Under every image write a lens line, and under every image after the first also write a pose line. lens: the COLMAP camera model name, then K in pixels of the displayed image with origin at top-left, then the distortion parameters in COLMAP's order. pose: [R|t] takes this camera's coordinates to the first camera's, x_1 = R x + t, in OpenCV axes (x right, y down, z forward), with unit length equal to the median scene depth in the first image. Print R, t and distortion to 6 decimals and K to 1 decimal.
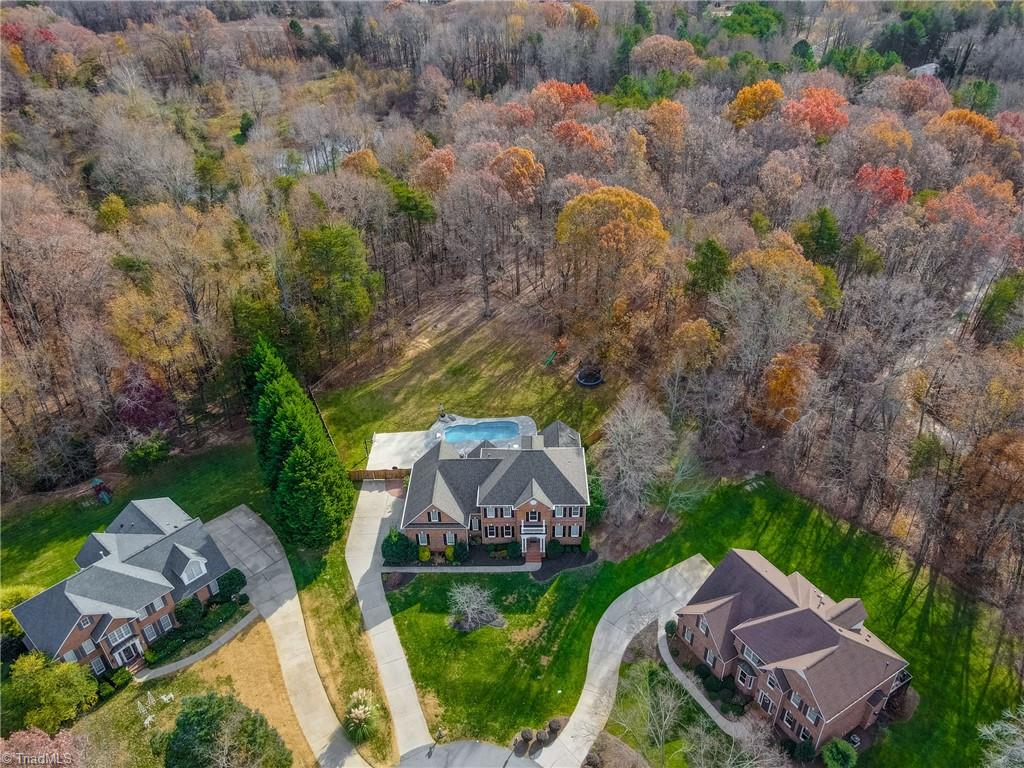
lens RADIAL K [[748.6, 0, 527.6], [0, 748.6, 380.6], [0, 0, 1]] dist [-0.015155, 0.050340]
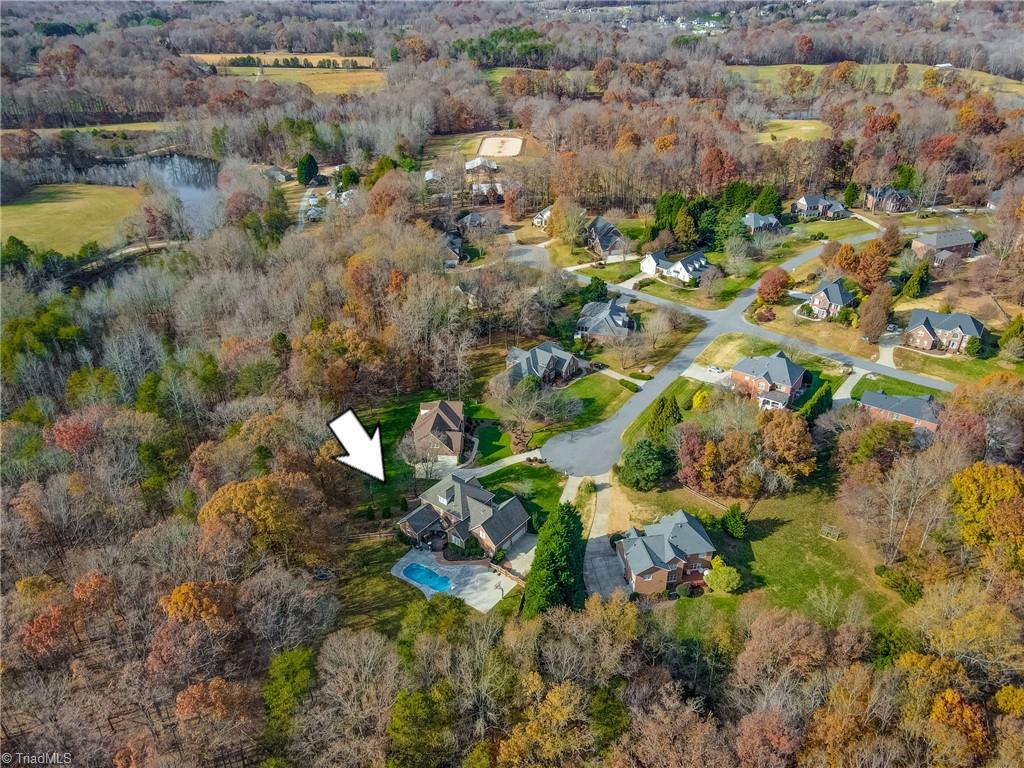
lens RADIAL K [[749.9, 0, 518.1], [0, 749.9, 385.0], [0, 0, 1]] dist [-0.008145, 0.063444]
pose [[-0.780384, -0.302587, 0.547213, -1.067397], [0.359681, 0.498632, 0.788667, -1.448290], [-0.511498, 0.812285, -0.280290, 1.273756]]
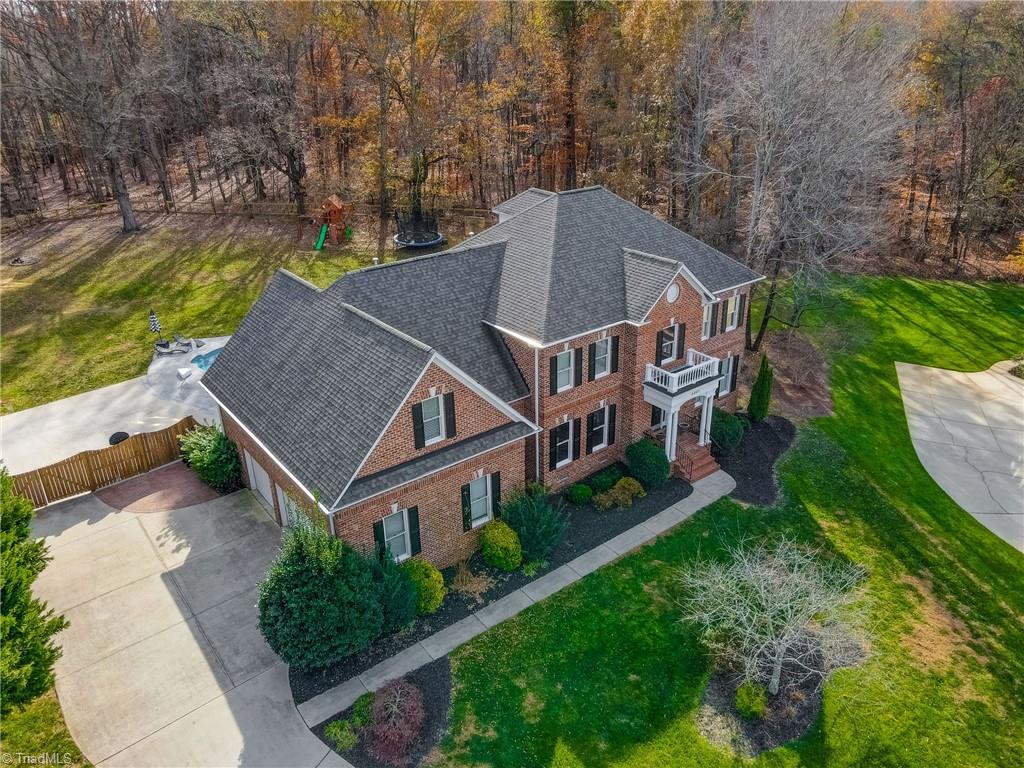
lens RADIAL K [[749.9, 0, 518.1], [0, 749.9, 385.0], [0, 0, 1]] dist [-0.008145, 0.063444]
pose [[0.787009, -0.261983, 0.558554, -0.246459], [0.346417, 0.936816, -0.048703, 0.192663], [-0.510502, 0.231822, 0.828037, 0.758211]]
